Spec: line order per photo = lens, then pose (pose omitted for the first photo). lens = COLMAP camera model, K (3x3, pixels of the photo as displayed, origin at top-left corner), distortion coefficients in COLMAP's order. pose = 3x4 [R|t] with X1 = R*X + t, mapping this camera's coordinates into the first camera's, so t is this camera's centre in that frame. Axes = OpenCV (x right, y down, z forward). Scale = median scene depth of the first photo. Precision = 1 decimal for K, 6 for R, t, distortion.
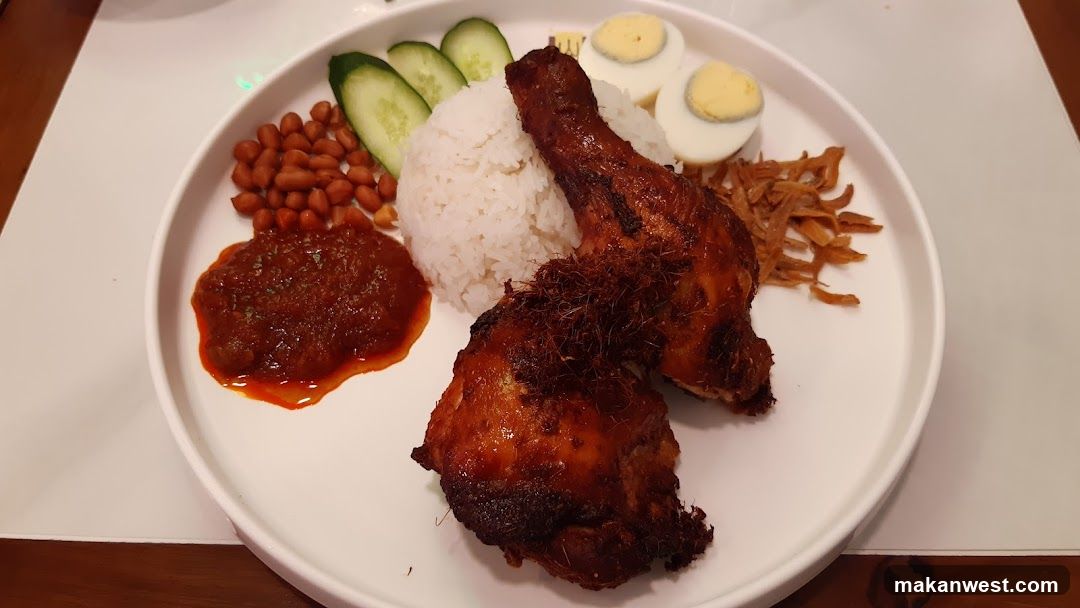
lens RADIAL K [[848.7, 0, 540.0], [0, 848.7, 304.0], [0, 0, 1]] dist [0.110043, -0.344257]
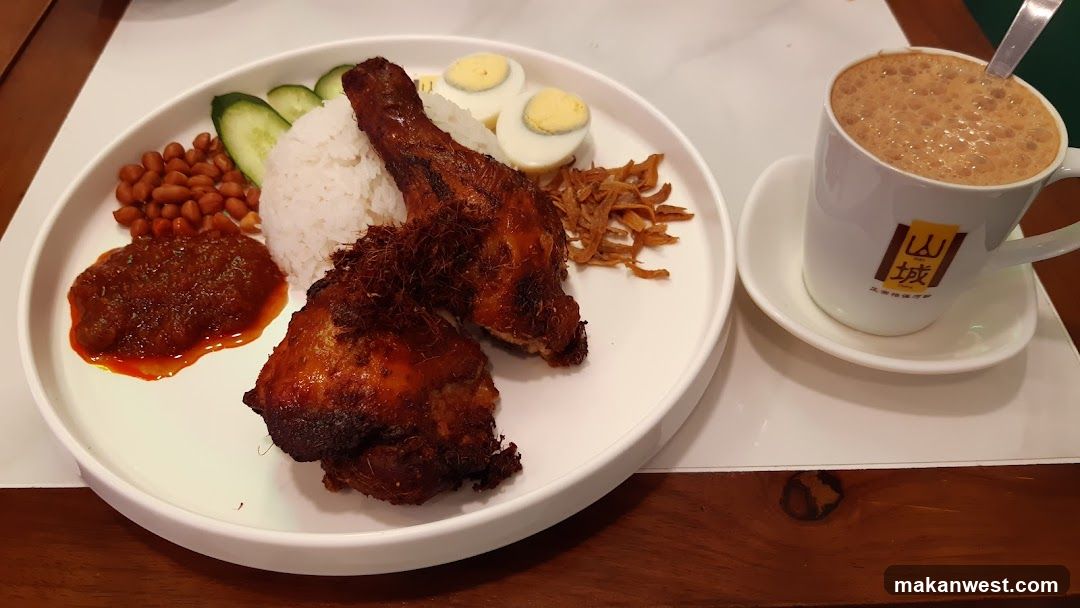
lens RADIAL K [[848.7, 0, 540.0], [0, 848.7, 304.0], [0, 0, 1]] dist [0.110043, -0.344257]
pose [[0.999038, -0.037338, 0.023001, 0.169791], [0.040365, 0.987936, -0.149509, 0.189612], [-0.017142, 0.150294, 0.988493, -0.093762]]
